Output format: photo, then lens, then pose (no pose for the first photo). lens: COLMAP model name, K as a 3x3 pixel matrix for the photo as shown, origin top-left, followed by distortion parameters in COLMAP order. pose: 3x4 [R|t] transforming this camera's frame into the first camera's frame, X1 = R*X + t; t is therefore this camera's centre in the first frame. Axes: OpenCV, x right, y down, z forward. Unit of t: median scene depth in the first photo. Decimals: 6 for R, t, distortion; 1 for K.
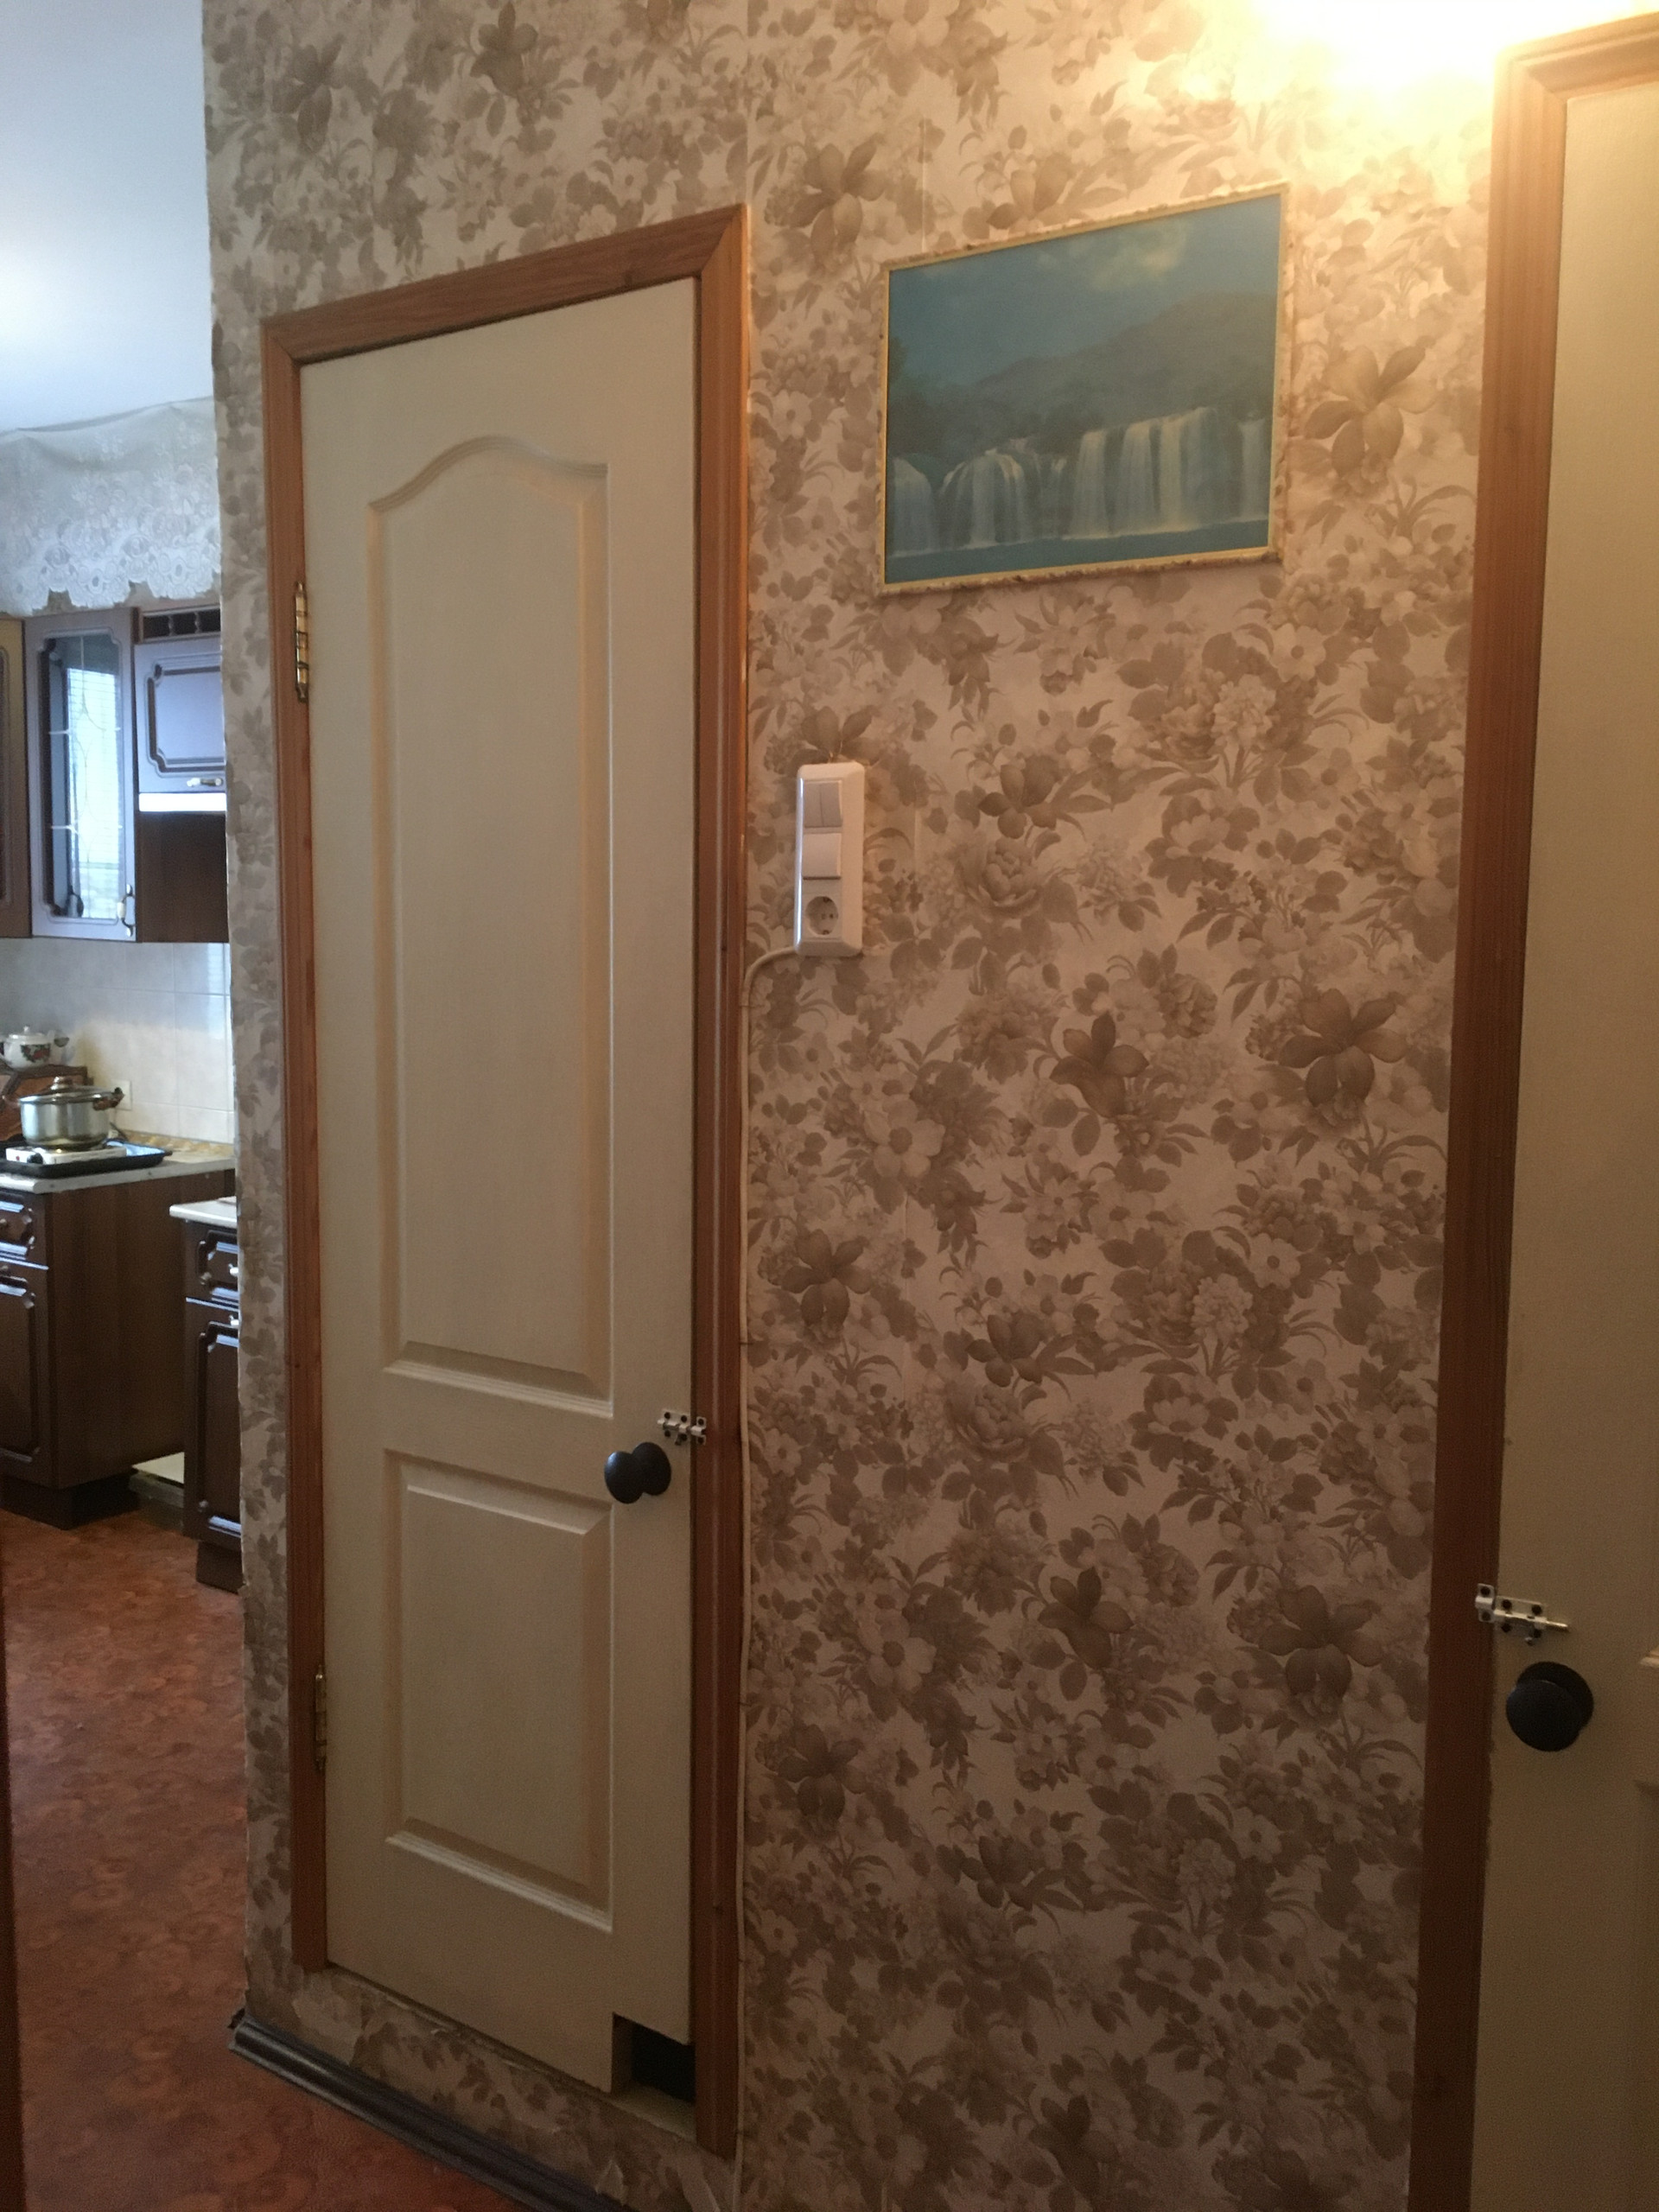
lens RADIAL K [[1876.4, 0, 840.0], [0, 1876.4, 1116.5], [0, 0, 1]] dist [0.036423, -0.040984]
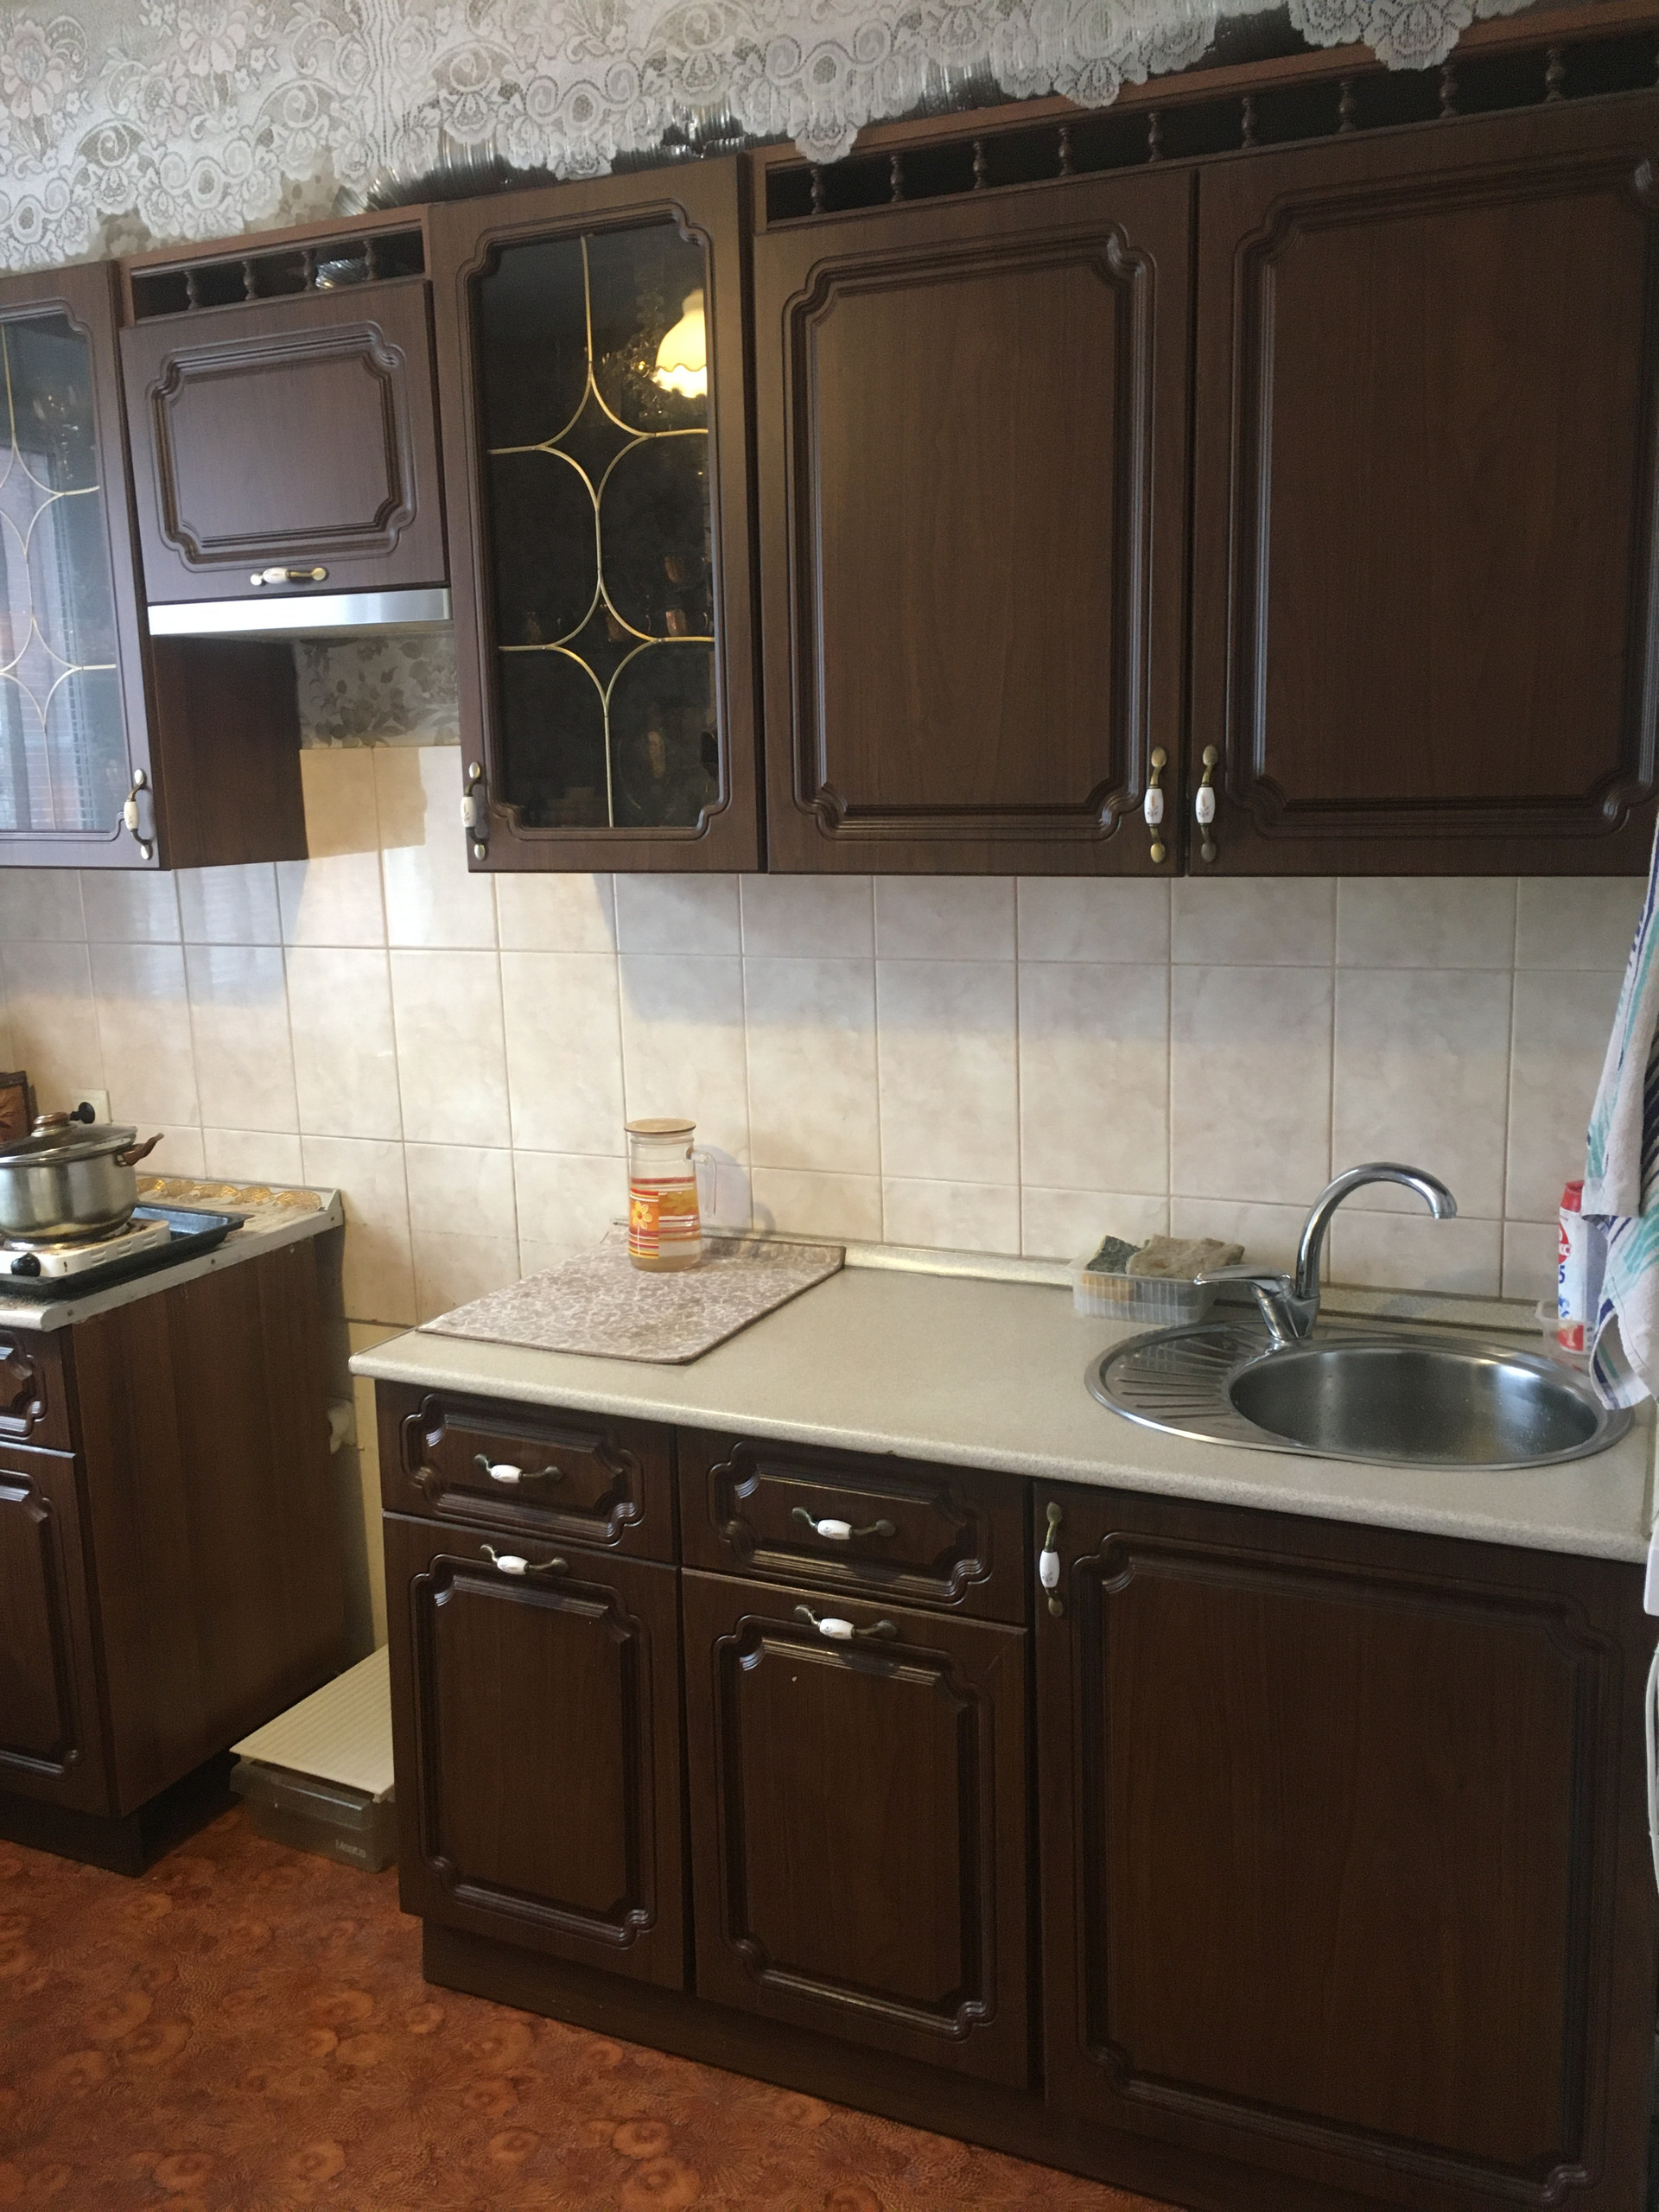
lens RADIAL K [[1876.4, 0, 822.0], [0, 1876.4, 1098.6], [0, 0, 1]] dist [0.036423, -0.040984]
pose [[0.986211, -0.079544, 0.145124, -0.268125], [0.068697, 0.994561, 0.078287, -0.055365], [-0.150562, -0.067238, 0.986311, 0.406337]]
